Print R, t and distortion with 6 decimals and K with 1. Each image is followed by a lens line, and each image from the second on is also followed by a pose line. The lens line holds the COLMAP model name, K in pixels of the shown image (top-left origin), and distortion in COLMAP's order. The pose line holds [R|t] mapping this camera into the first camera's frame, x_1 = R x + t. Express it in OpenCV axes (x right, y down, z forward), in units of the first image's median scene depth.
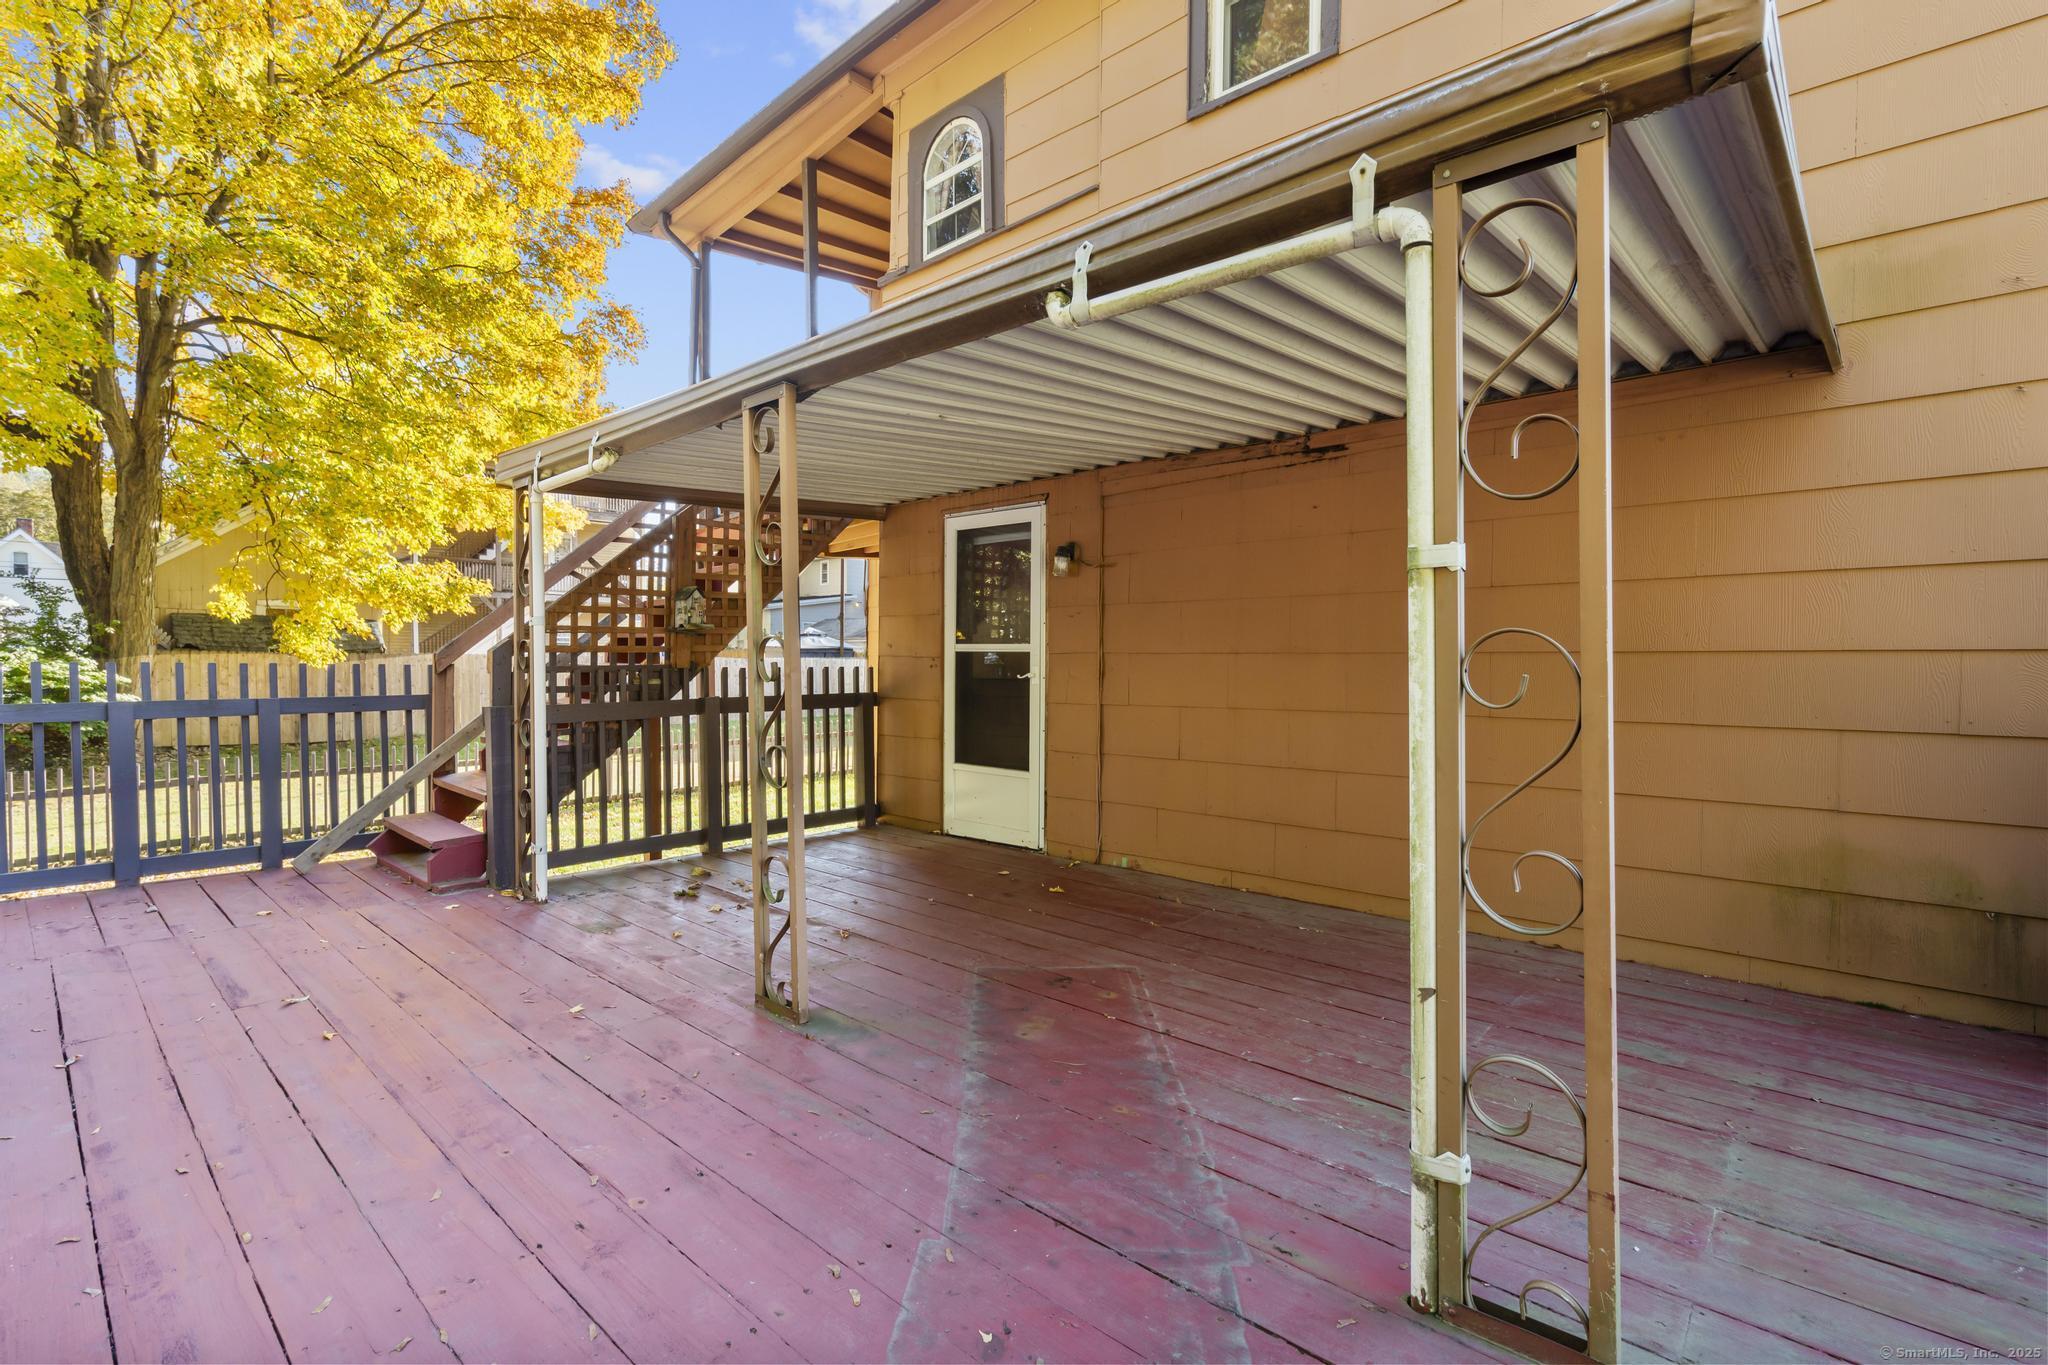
lens RADIAL K [[932.5, 0, 1022.0], [0, 932.5, 679.1], [0, 0, 1]] dist [0.002339, 0.000296]
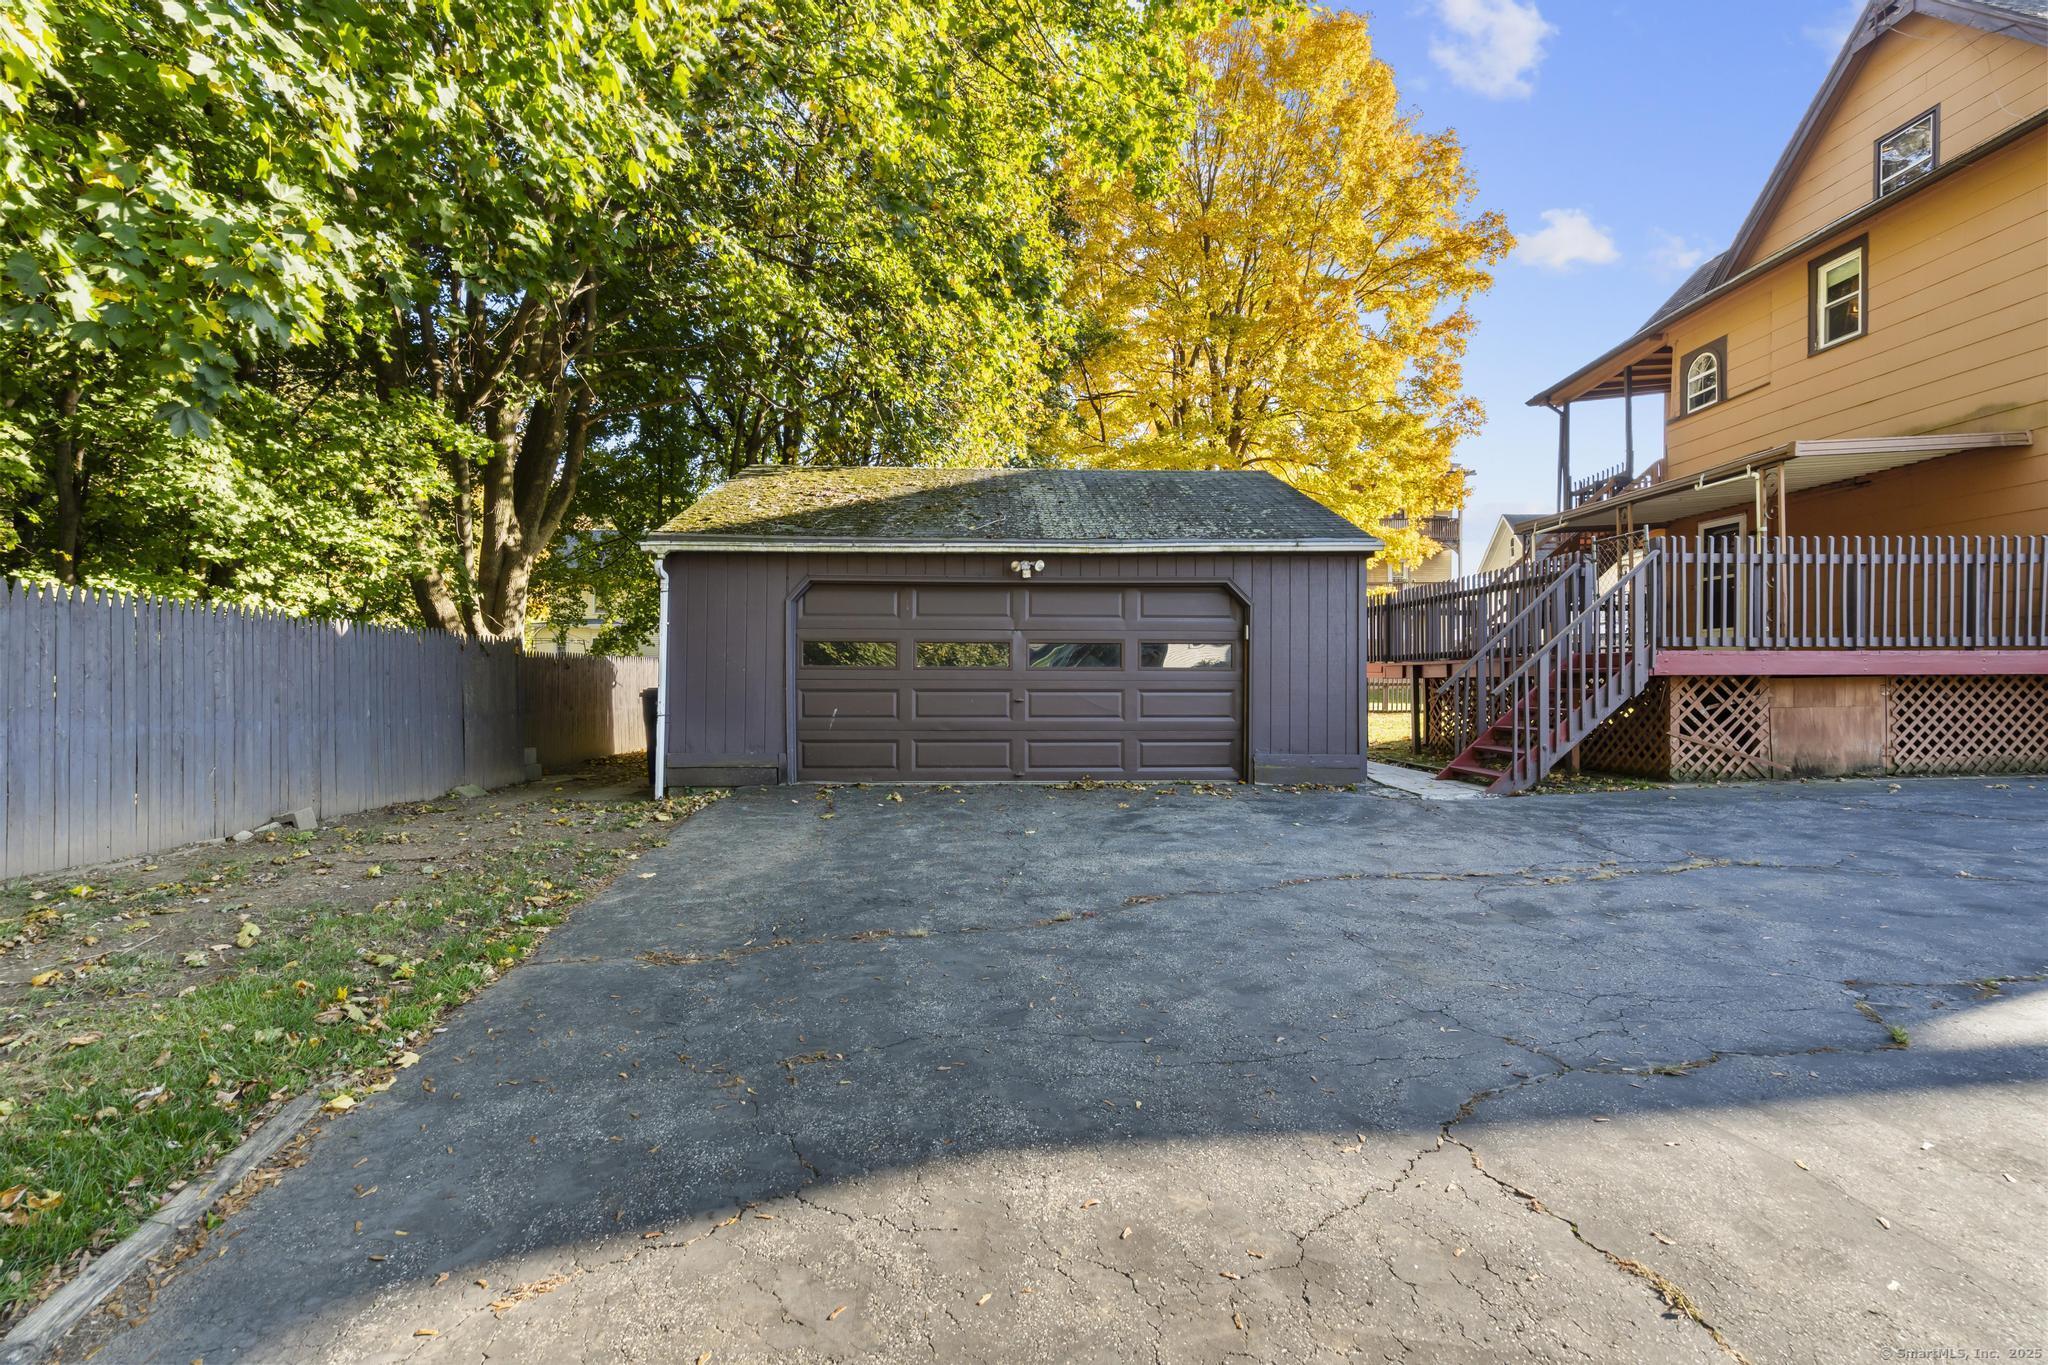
lens RADIAL K [[932.5, 0, 1013.9], [0, 932.5, 682.5], [0, 0, 1]] dist [0.002339, 0.000296]
pose [[0.705114, -0.006947, -0.709060, 0.370541], [-0.008806, 0.999789, -0.018552, 0.287462], [0.709040, 0.019326, 0.704904, -1.890255]]
